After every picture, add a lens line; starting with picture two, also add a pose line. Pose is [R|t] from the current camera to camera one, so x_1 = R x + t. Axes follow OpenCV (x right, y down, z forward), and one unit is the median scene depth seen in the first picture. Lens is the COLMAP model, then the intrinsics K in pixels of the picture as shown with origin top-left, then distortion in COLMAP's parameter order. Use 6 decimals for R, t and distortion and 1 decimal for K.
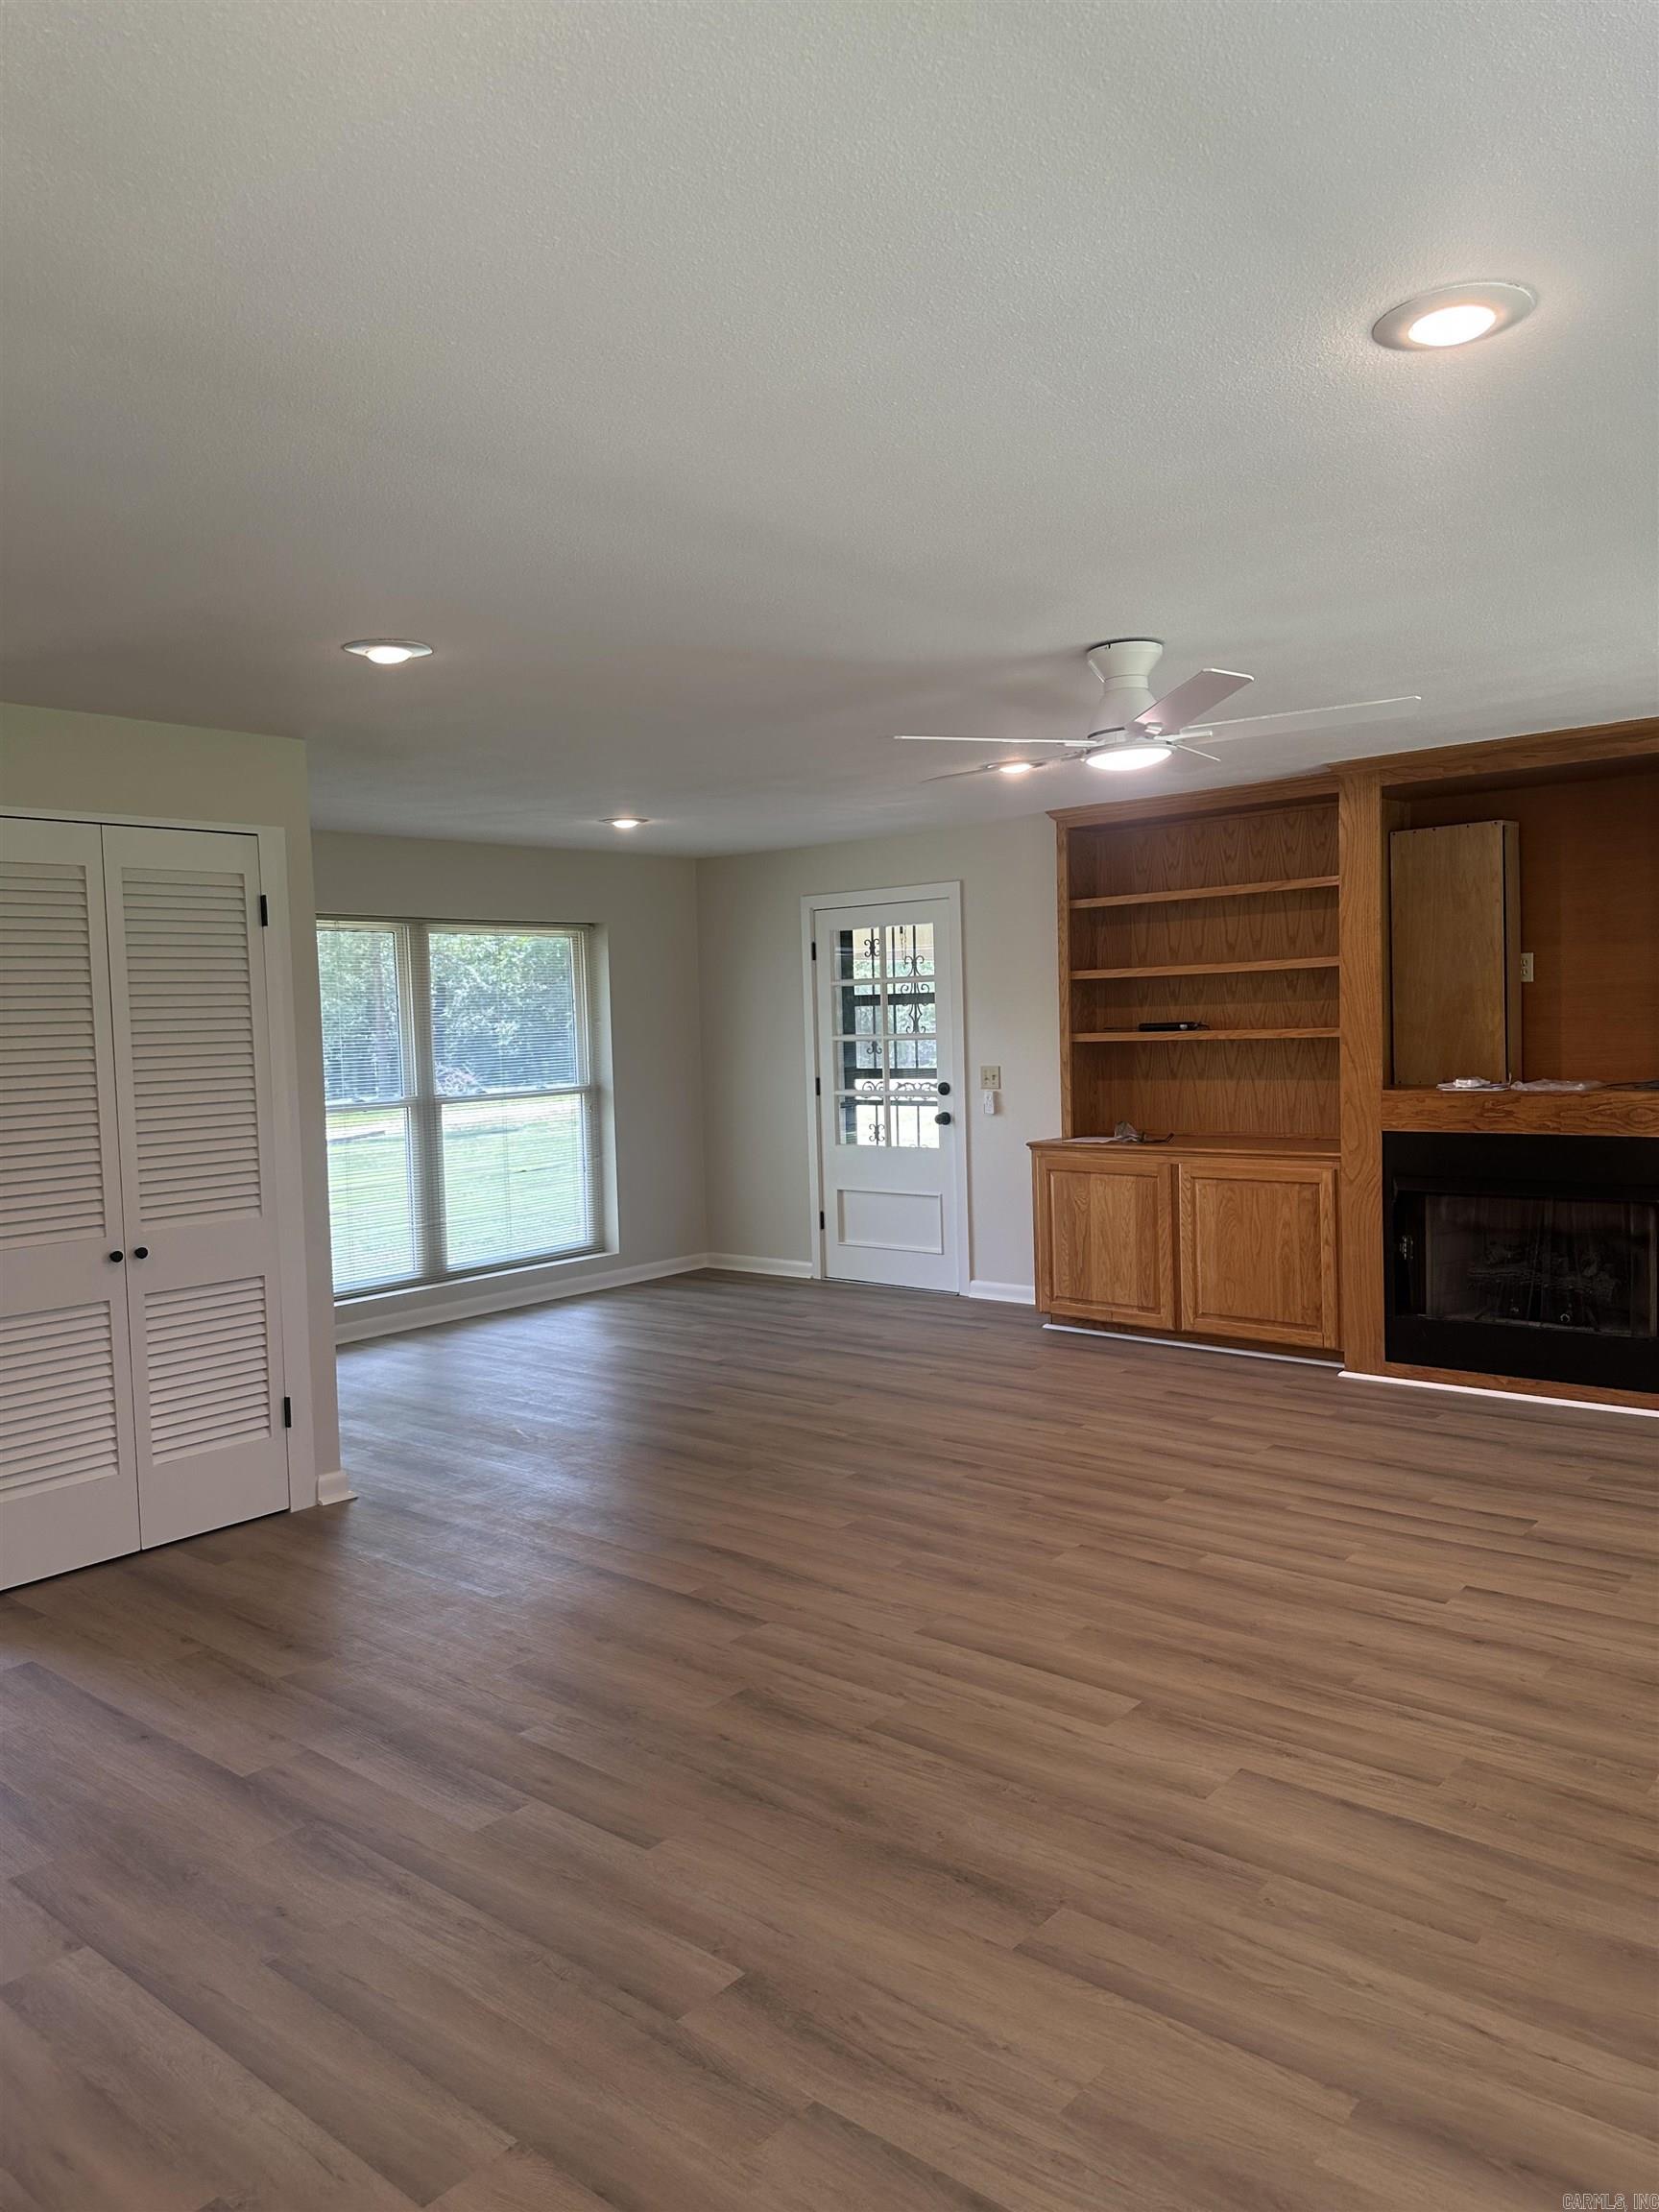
lens RADIAL K [[1587.4, 0, 829.5], [0, 1587.4, 1106.0], [0, 0, 1]] dist [0.004538, 0.003445]
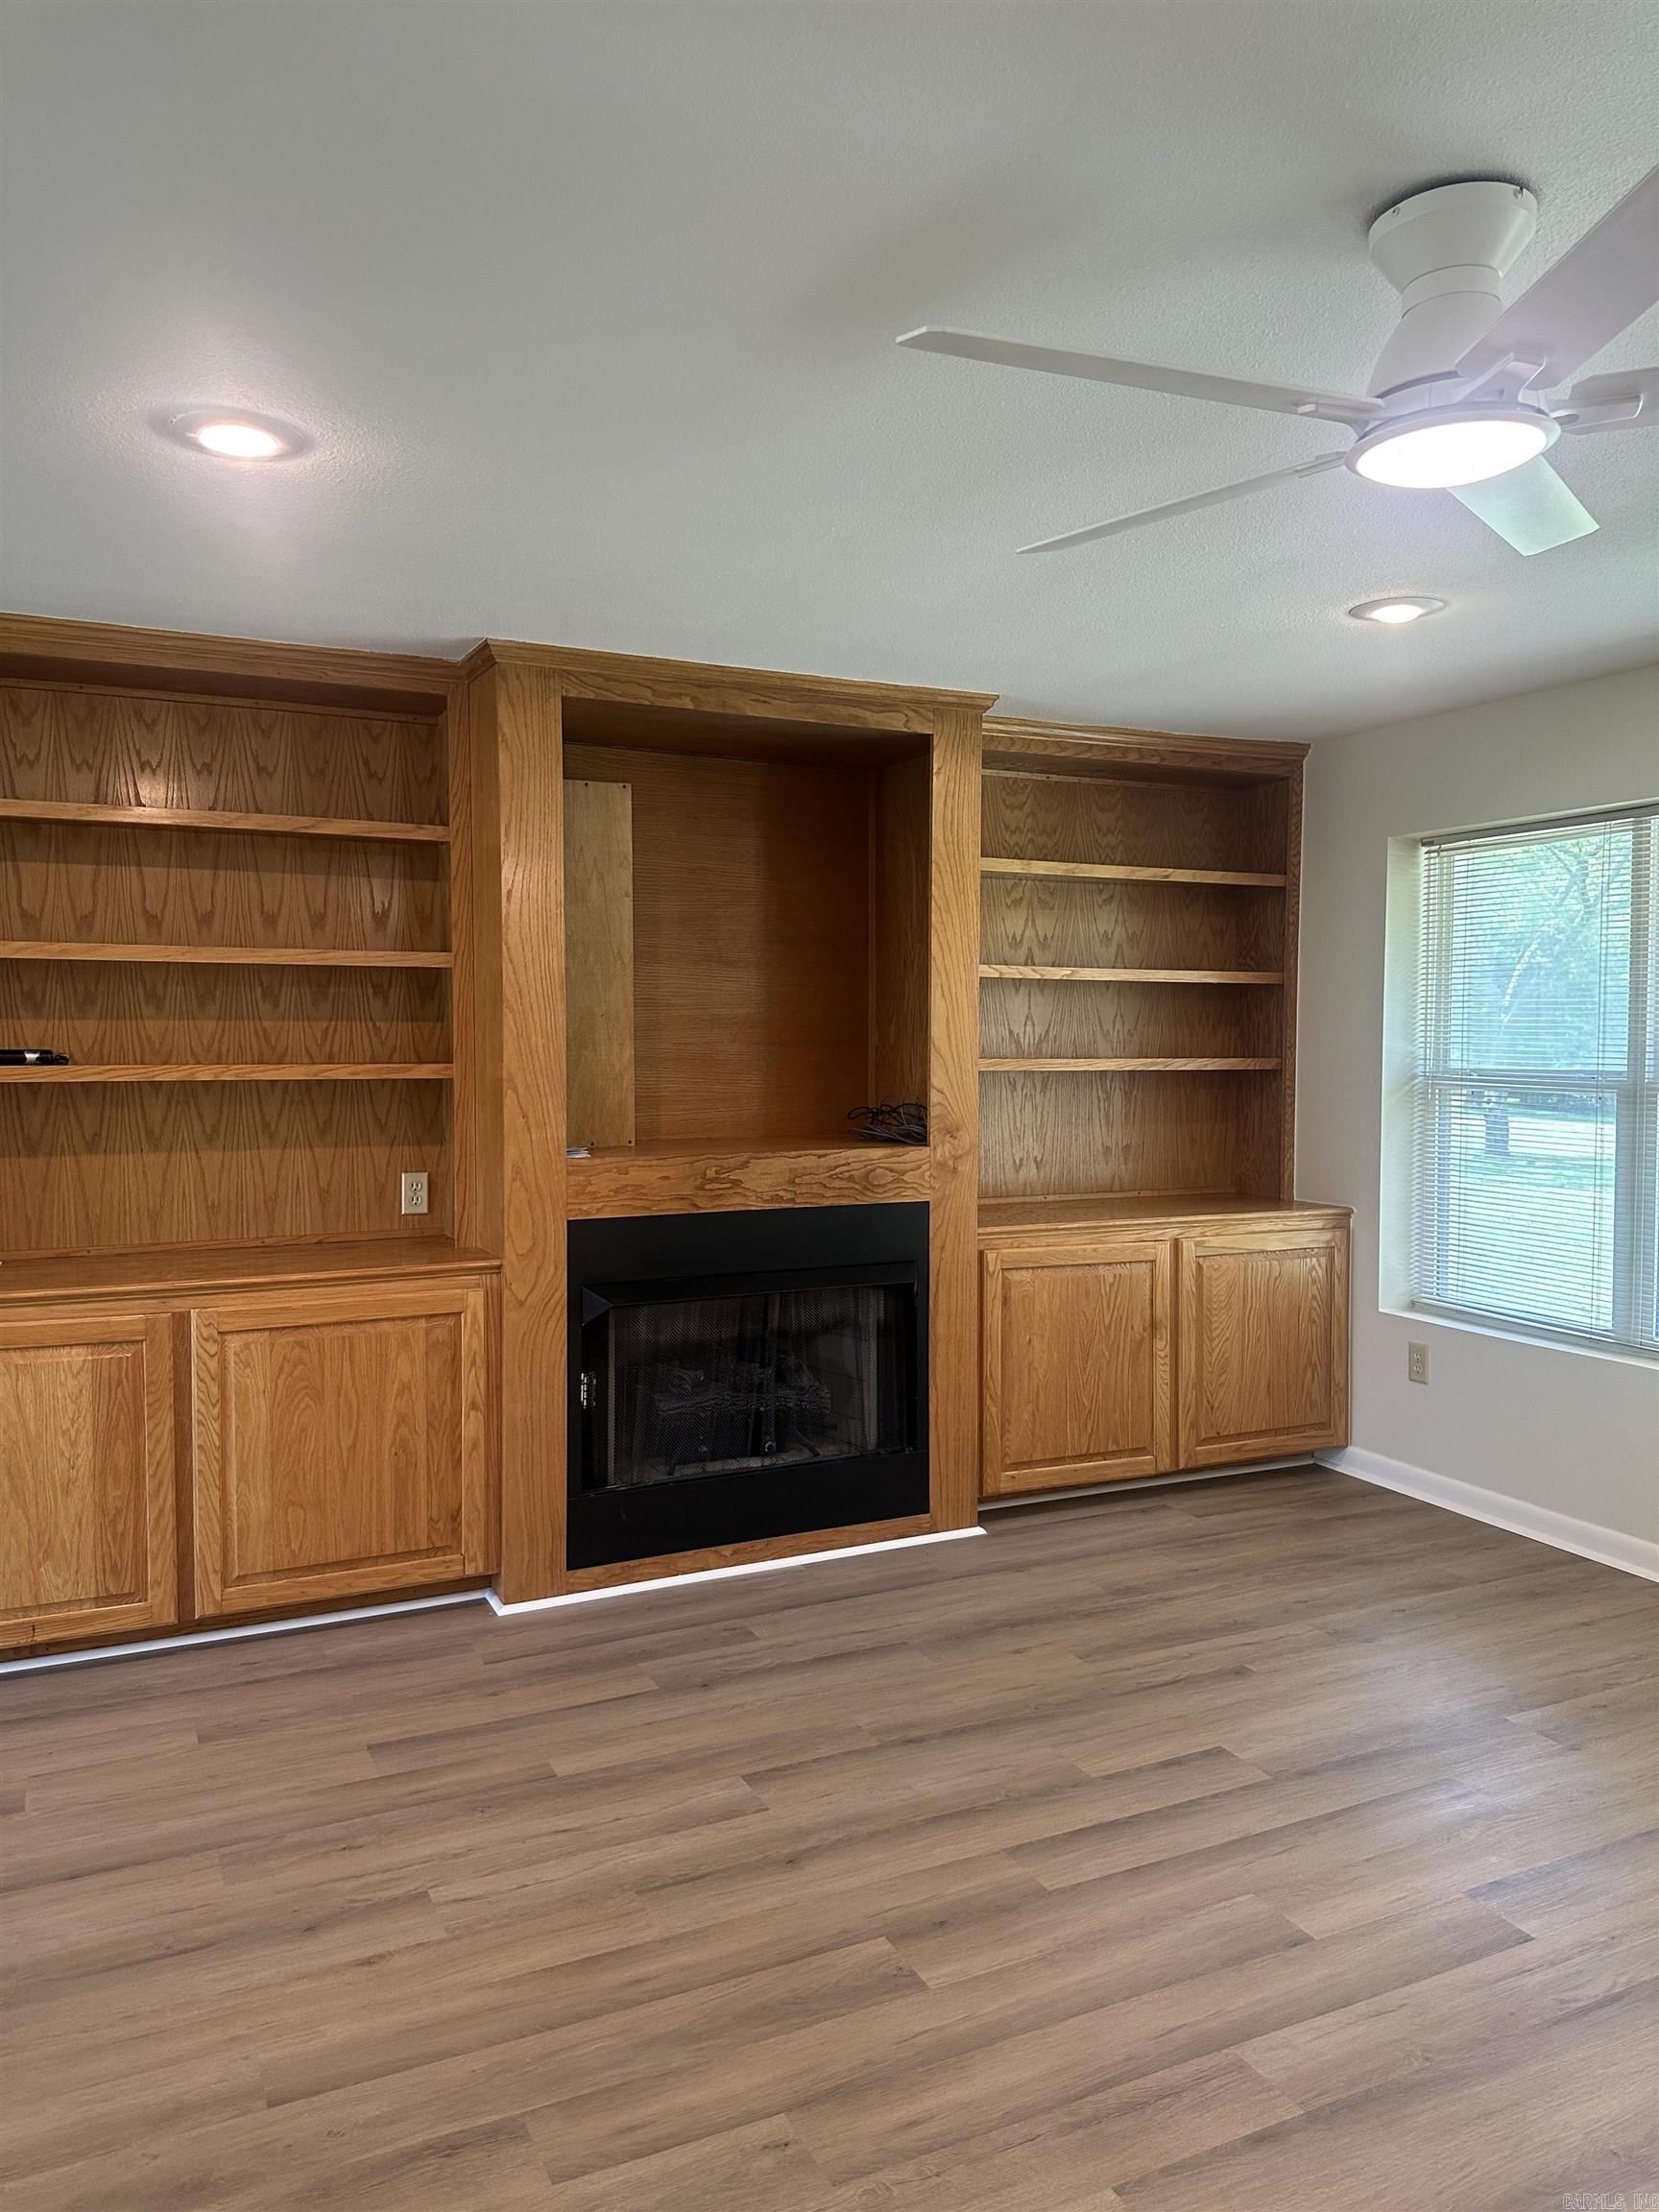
lens RADIAL K [[1554.5, 0, 834.3], [0, 1554.5, 1114.4], [0, 0, 1]] dist [0.083866, -0.108967]
pose [[0.388484, -0.012506, 0.921371, -0.202089], [0.038839, 0.999242, -0.002814, -0.022022], [-0.920637, 0.036879, 0.388675, 0.636789]]
